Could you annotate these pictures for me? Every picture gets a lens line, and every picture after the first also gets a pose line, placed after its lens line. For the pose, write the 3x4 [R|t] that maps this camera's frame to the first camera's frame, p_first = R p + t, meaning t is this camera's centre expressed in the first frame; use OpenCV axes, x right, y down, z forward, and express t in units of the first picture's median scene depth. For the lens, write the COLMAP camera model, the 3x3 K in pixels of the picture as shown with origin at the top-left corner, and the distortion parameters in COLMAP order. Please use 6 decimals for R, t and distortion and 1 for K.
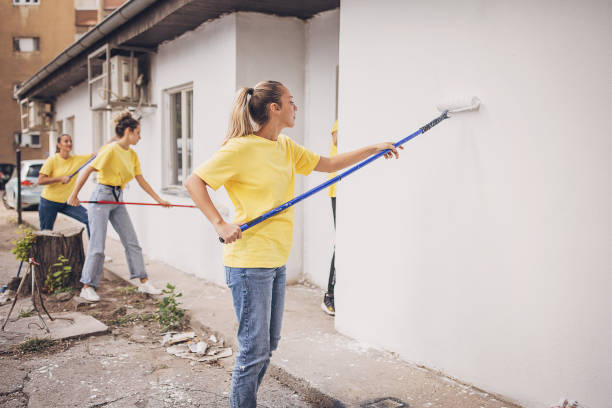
lens RADIAL K [[619.8, 0, 306.0], [0, 619.8, 204.0], [0, 0, 1]] dist [0.004721, -0.005807]
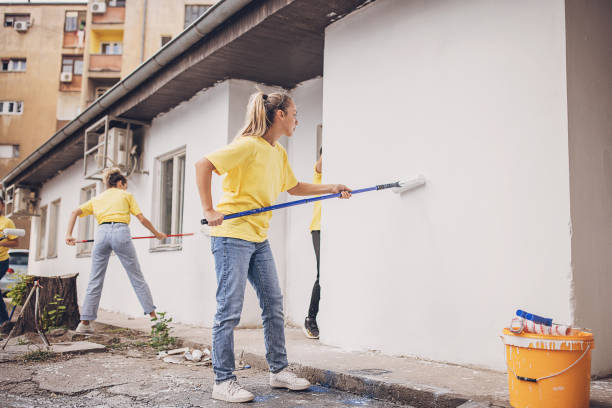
lens RADIAL K [[619.8, 0, 306.0], [0, 619.8, 204.0], [0, 0, 1]] dist [0.004721, -0.005807]
pose [[0.998704, 0.009044, 0.050076, -0.020852], [0.000664, 0.981679, -0.190543, 0.104942], [-0.050882, 0.190329, 0.980401, -0.066495]]
